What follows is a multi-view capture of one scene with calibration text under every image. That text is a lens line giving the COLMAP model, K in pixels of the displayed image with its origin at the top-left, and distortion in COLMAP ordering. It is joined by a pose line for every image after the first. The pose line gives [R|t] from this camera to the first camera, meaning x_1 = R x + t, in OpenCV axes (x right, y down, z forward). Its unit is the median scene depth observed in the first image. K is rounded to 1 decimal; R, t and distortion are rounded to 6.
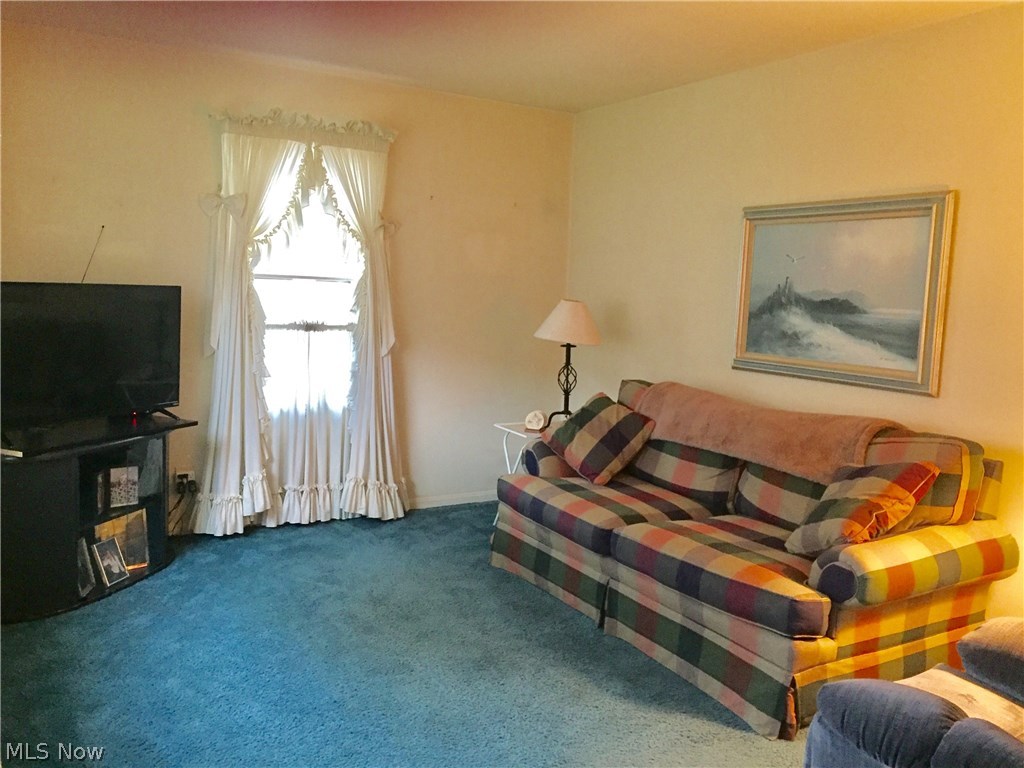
lens RADIAL K [[881.6, 0, 512.0], [0, 881.6, 384.0], [0, 0, 1]] dist [0.071844, -0.008684]
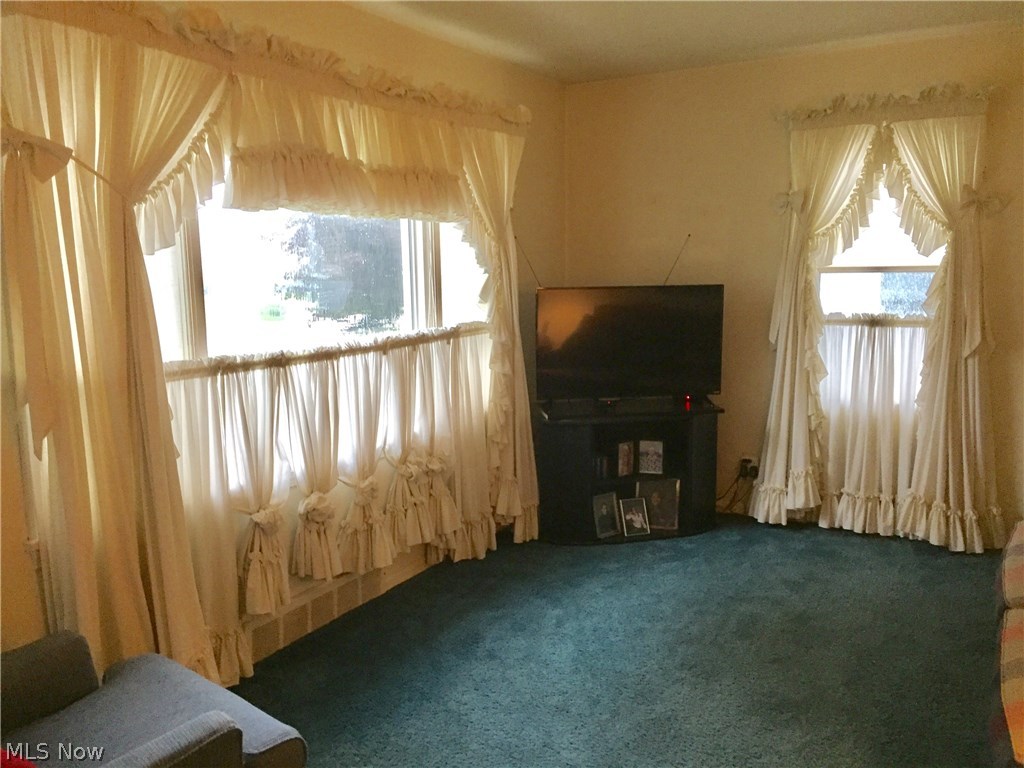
lens RADIAL K [[881.6, 0, 512.0], [0, 881.6, 384.0], [0, 0, 1]] dist [0.071844, -0.008684]
pose [[0.517724, 0.072467, -0.852473, 0.388942], [-0.064555, 0.996875, 0.045537, -0.019100], [0.853108, 0.031456, 0.520785, 0.199727]]
